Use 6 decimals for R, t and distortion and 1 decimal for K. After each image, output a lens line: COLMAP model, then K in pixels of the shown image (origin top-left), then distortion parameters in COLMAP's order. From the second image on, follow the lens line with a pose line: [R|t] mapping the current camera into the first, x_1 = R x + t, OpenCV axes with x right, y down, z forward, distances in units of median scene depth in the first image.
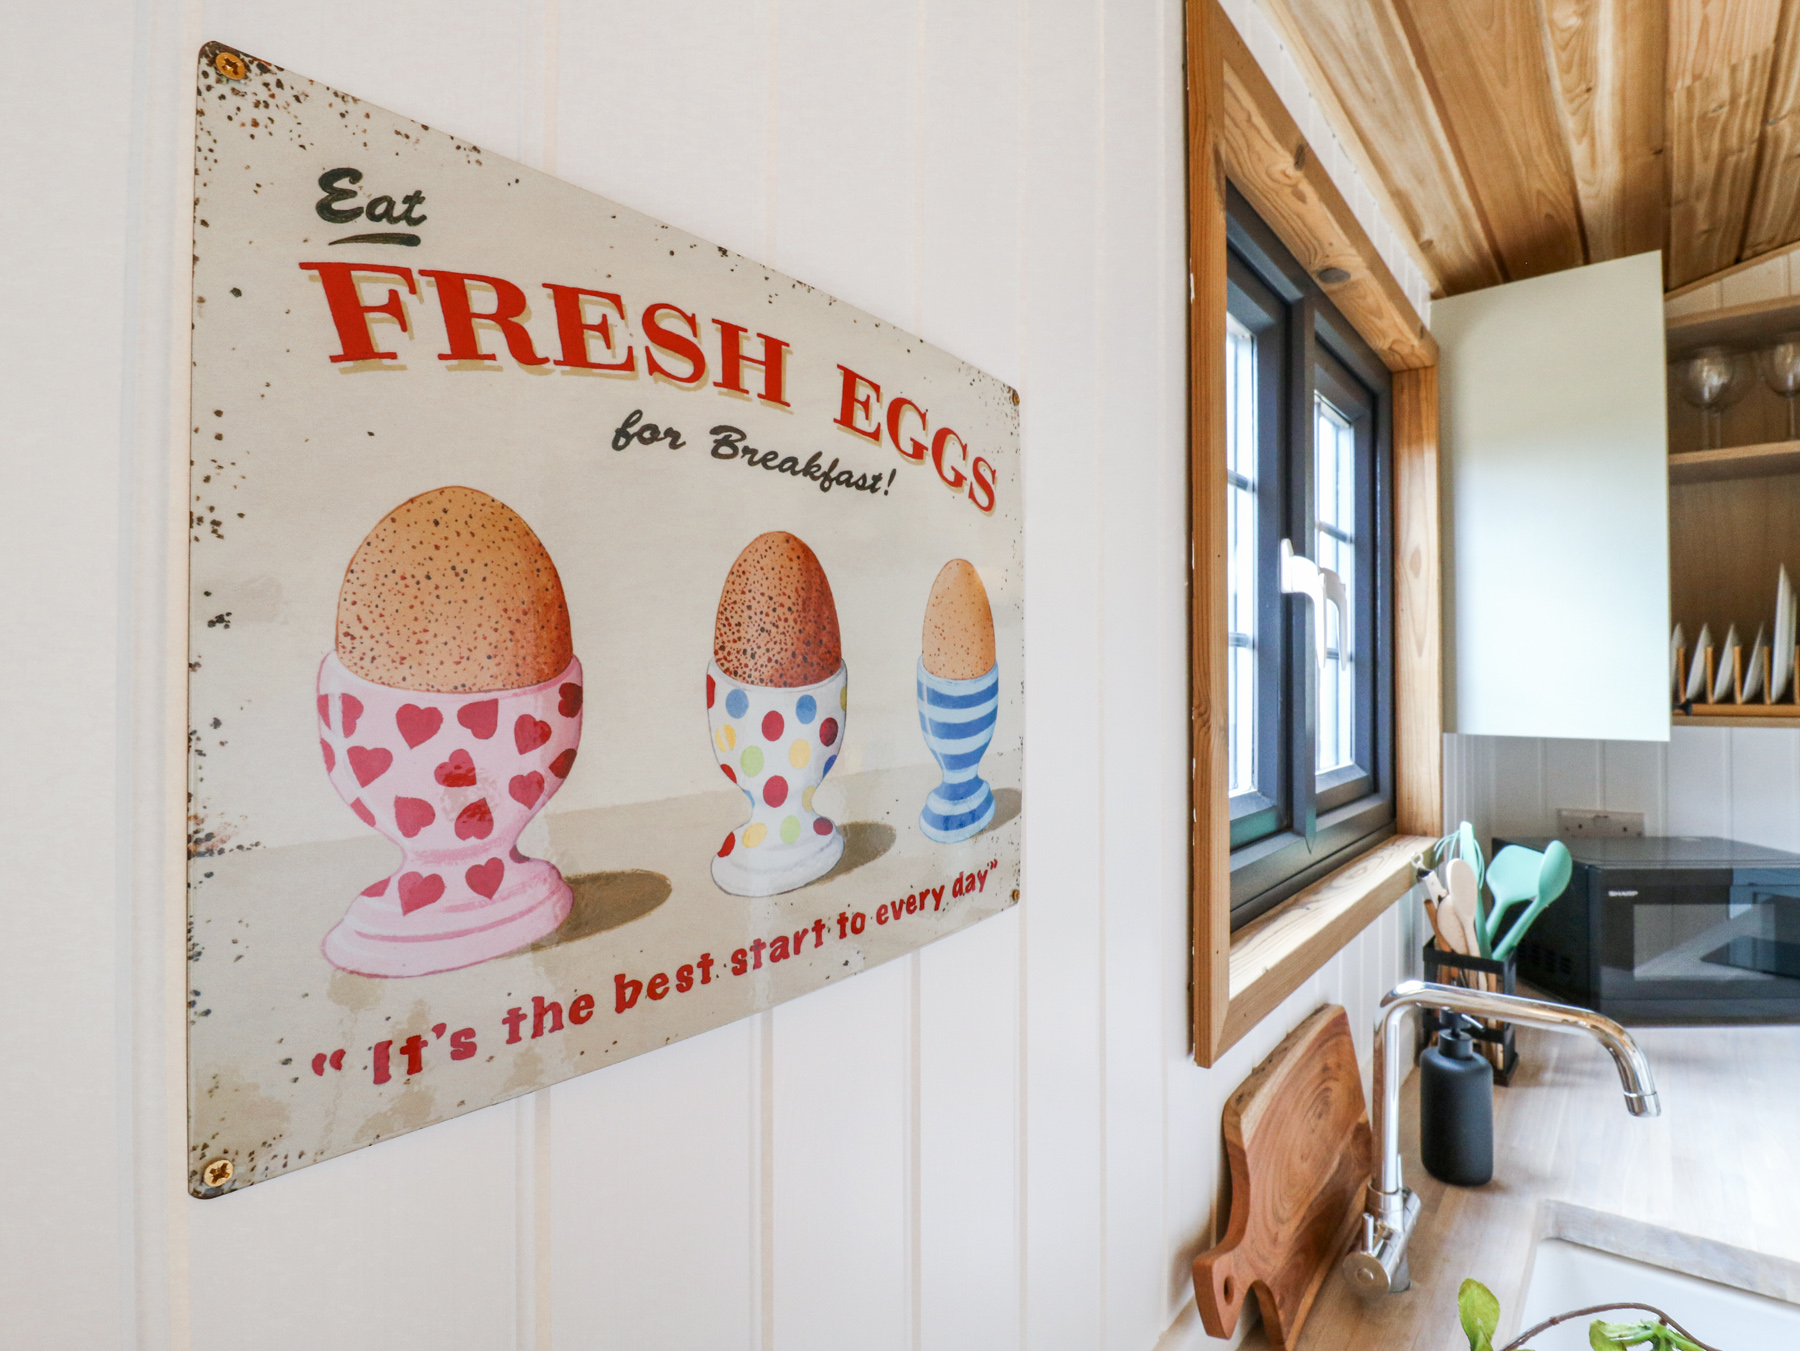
lens RADIAL K [[947.0, 0, 907.2], [0, 947.0, 661.2], [0, 0, 1]] dist [0.012670, -0.023373]
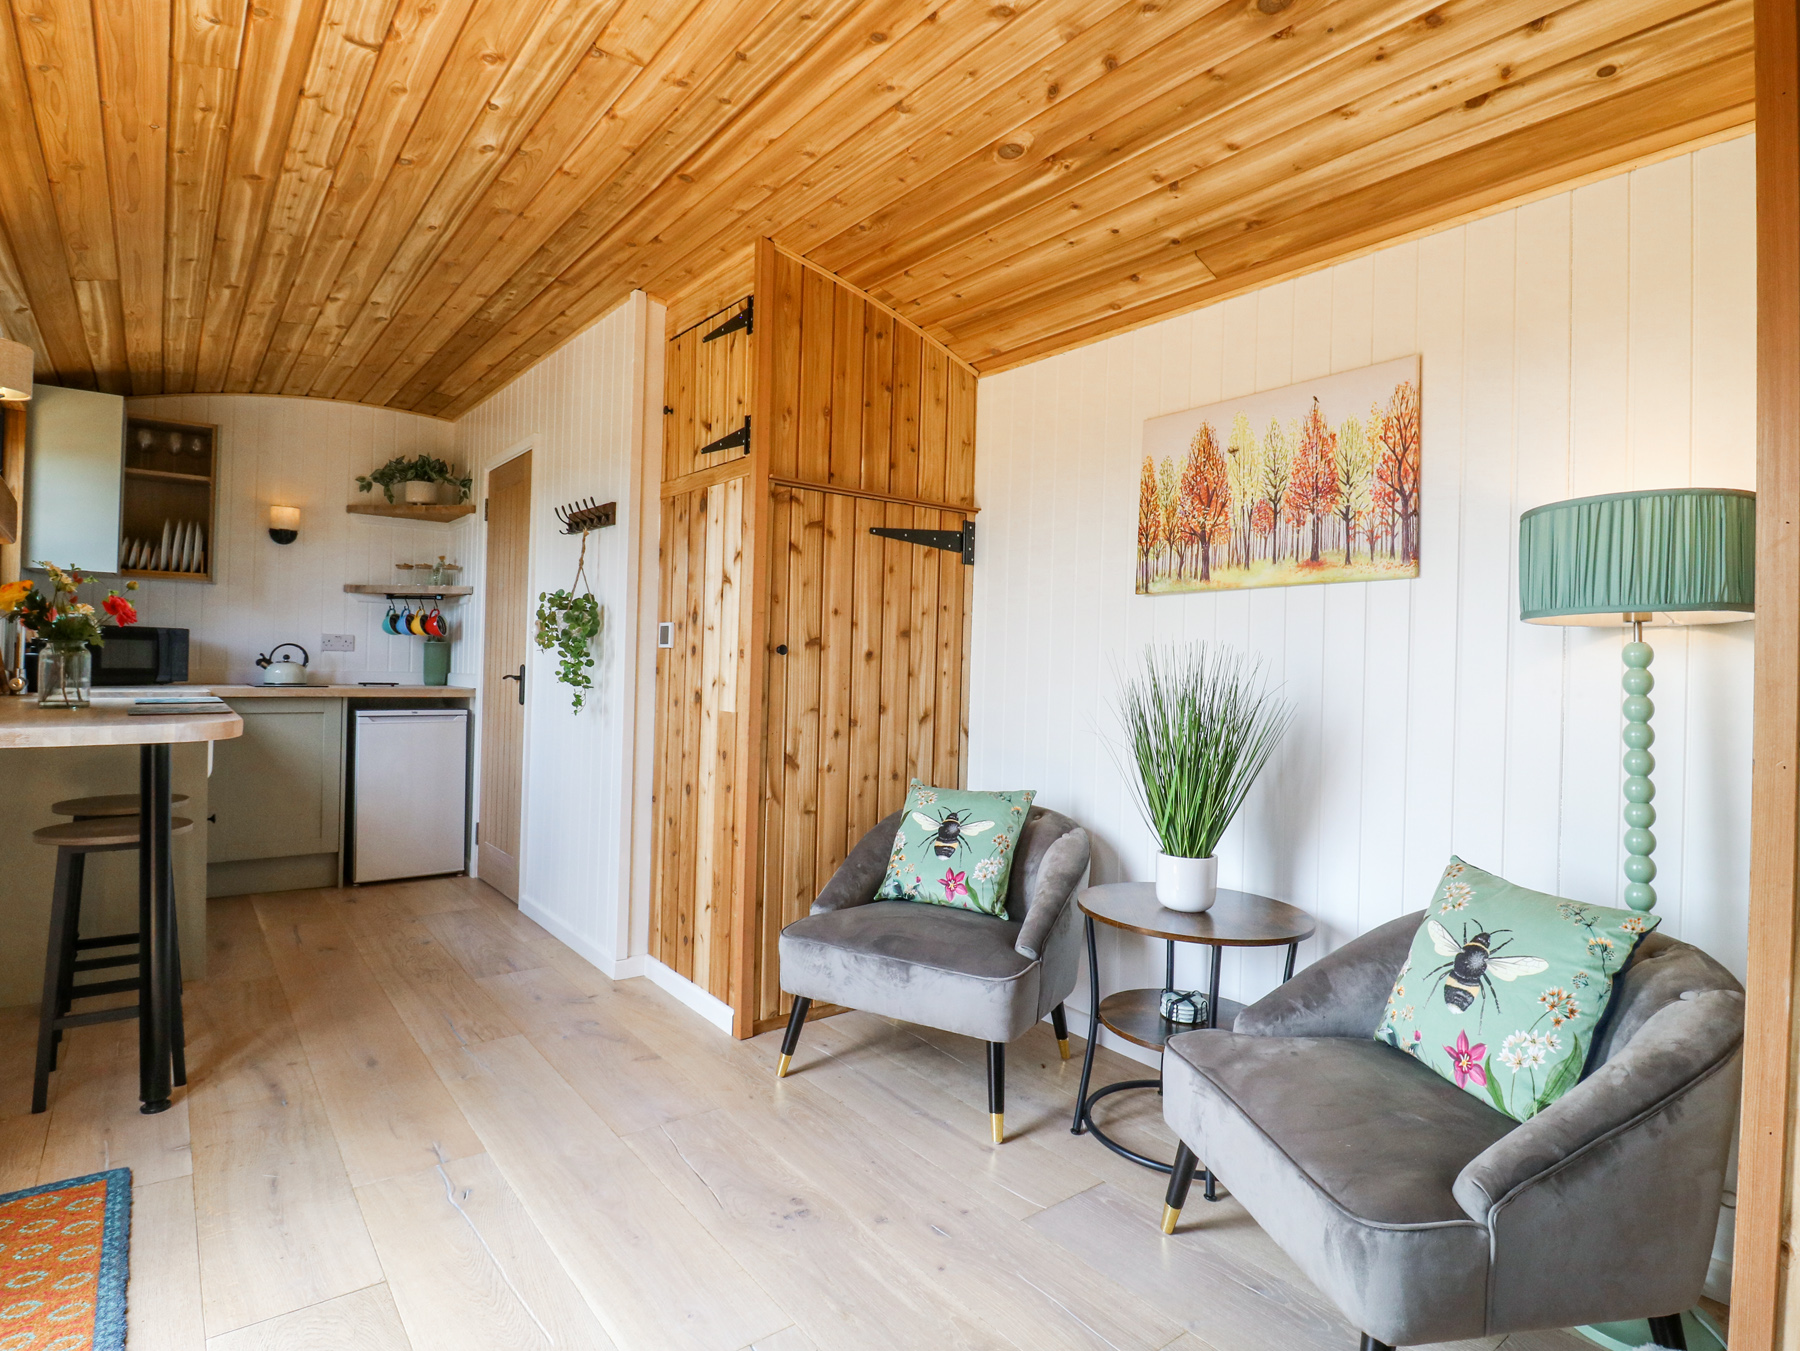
lens RADIAL K [[947.0, 0, 907.2], [0, 947.0, 661.2], [0, 0, 1]] dist [0.012670, -0.023373]
pose [[0.231831, 0.014184, 0.972653, -4.366748], [-0.041878, 0.999112, -0.004588, 0.836858], [-0.971854, -0.039669, 0.232219, -6.190737]]
